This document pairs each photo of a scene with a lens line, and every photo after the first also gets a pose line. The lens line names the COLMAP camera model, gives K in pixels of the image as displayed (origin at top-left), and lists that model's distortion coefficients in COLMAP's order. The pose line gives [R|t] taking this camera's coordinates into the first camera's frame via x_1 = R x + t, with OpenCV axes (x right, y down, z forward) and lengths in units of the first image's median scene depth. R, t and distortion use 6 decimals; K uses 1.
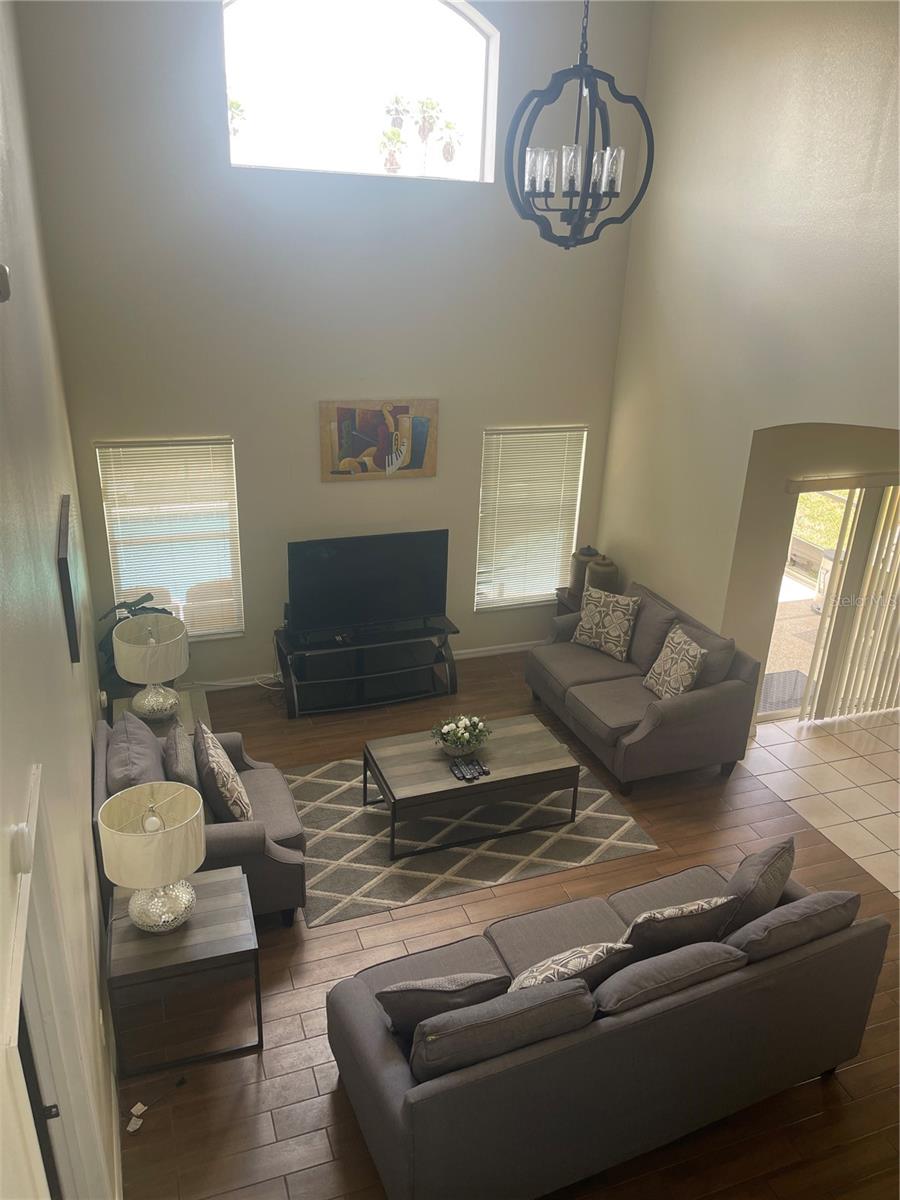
lens RADIAL K [[920.8, 0, 450.0], [0, 920.8, 600.0], [0, 0, 1]] dist [0.087747, -0.119580]
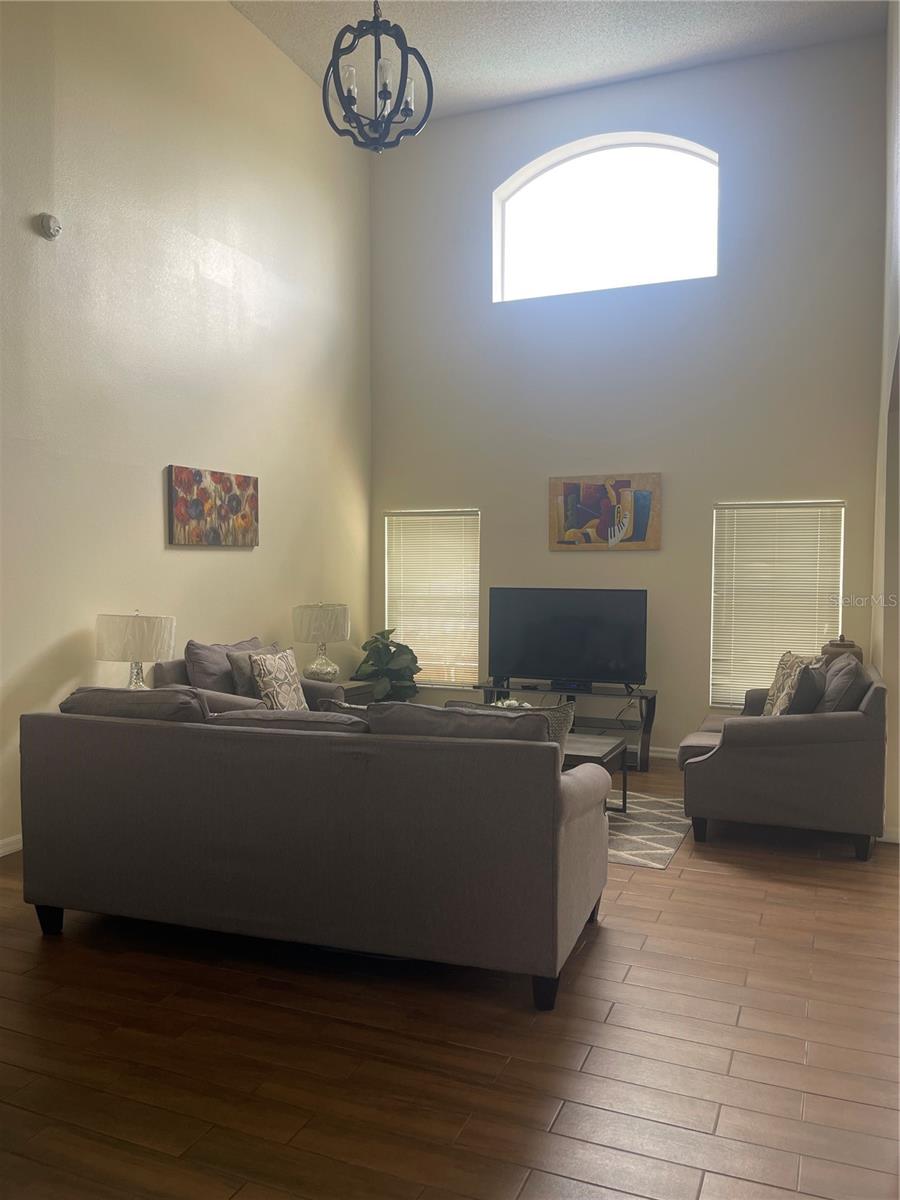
lens RADIAL K [[920.8, 0, 450.0], [0, 920.8, 600.0], [0, 0, 1]] dist [0.087747, -0.119580]
pose [[0.732737, -0.015485, -0.680336, 0.518753], [-0.234418, 0.932810, -0.273704, 0.254118], [0.638862, 0.360036, 0.679874, 0.198244]]
